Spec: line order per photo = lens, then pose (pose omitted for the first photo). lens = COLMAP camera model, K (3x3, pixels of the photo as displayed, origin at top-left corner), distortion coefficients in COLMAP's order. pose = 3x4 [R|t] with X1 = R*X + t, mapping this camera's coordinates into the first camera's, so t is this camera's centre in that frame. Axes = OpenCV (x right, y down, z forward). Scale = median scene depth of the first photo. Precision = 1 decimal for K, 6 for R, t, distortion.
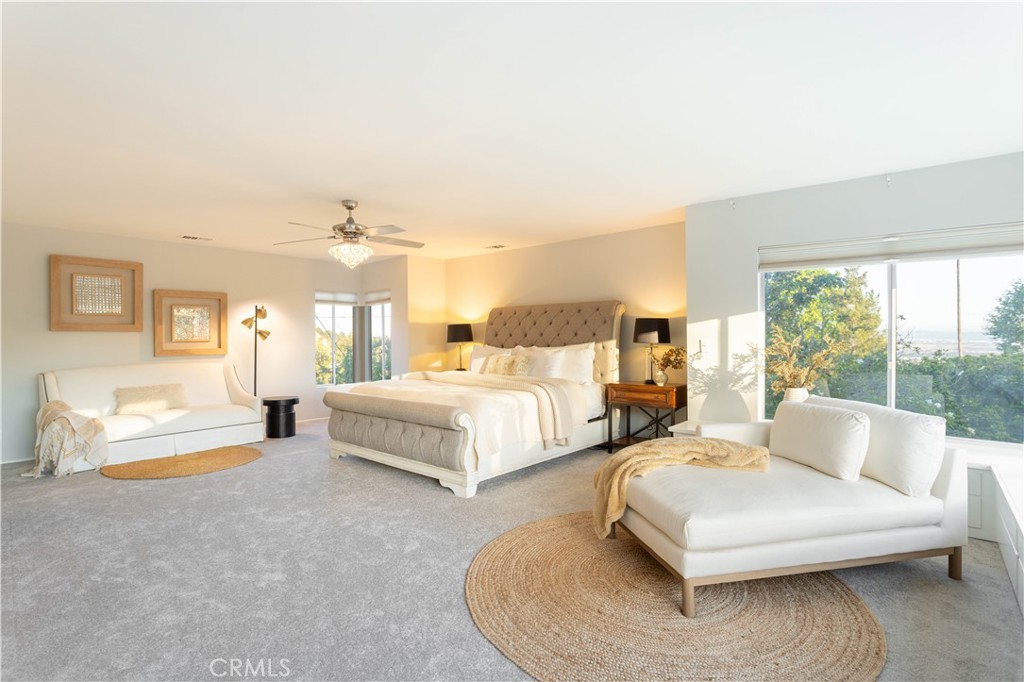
lens RADIAL K [[492.8, 0, 514.2], [0, 492.8, 333.0], [0, 0, 1]] dist [-0.015122, 0.006677]
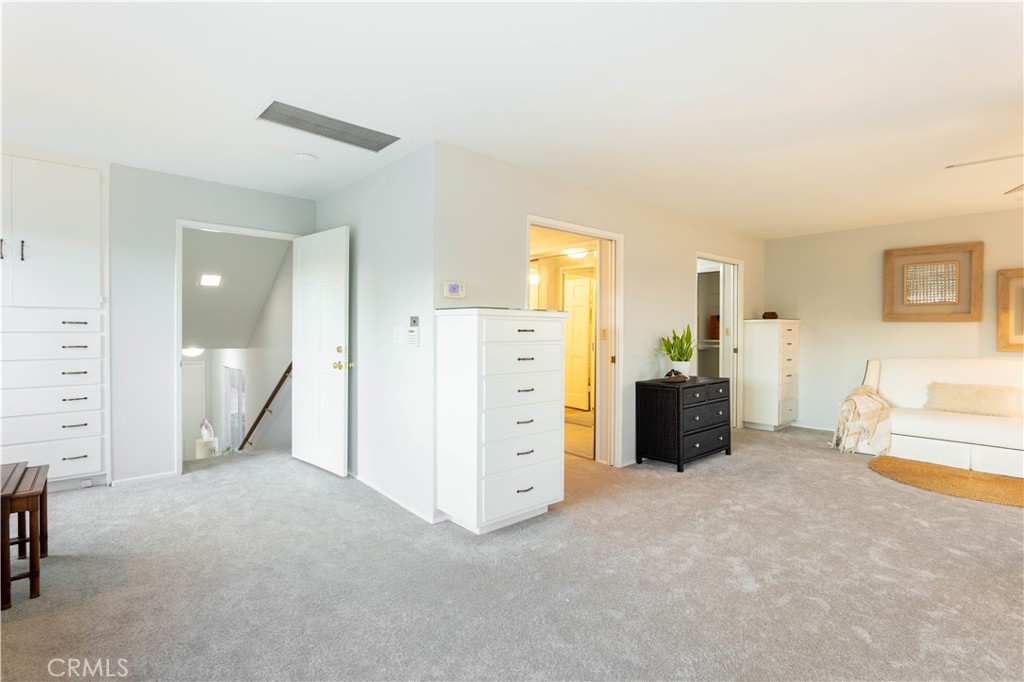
lens RADIAL K [[492.8, 0, 503.3], [0, 492.8, 335.8], [0, 0, 1]] dist [-0.015122, 0.006677]
pose [[-0.167004, 0.022416, -0.985701, 0.229449], [0.005207, 0.999748, 0.021853, -0.000220], [0.985943, -0.001483, -0.167078, 0.319317]]
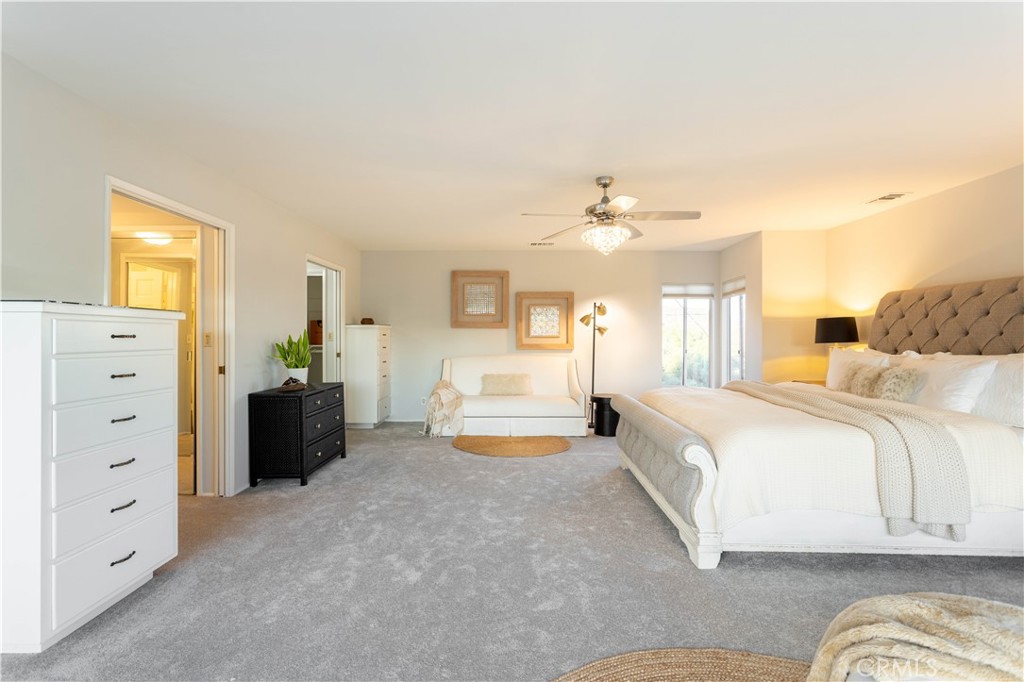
lens RADIAL K [[492.8, 0, 509.9], [0, 492.8, 335.3], [0, 0, 1]] dist [-0.015122, 0.006677]
pose [[0.629927, 0.010462, -0.776584, 0.182928], [-0.002147, 0.999929, 0.011730, 0.000215], [0.776651, -0.005721, 0.629905, 0.244760]]
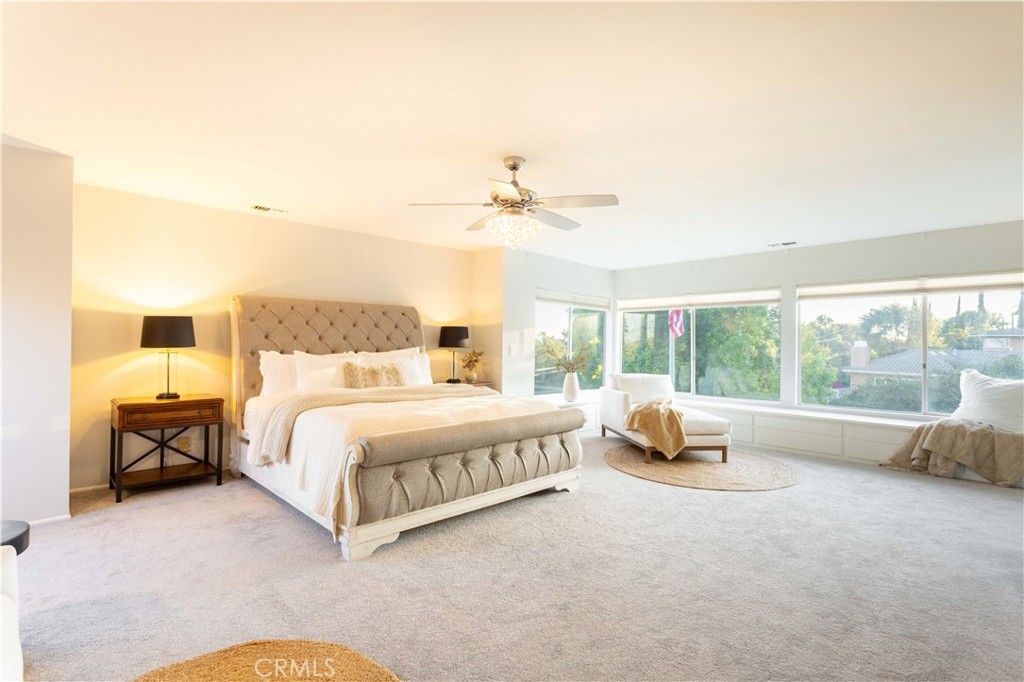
lens RADIAL K [[453.7, 0, 514.7], [0, 453.7, 339.8], [0, 0, 1]] dist [0.020633, 0.000026]
pose [[0.123863, 0.011240, 0.992236, -0.770189], [-0.021765, 0.999726, -0.008608, 0.008210], [-0.992061, -0.020530, 0.124074, 0.693922]]
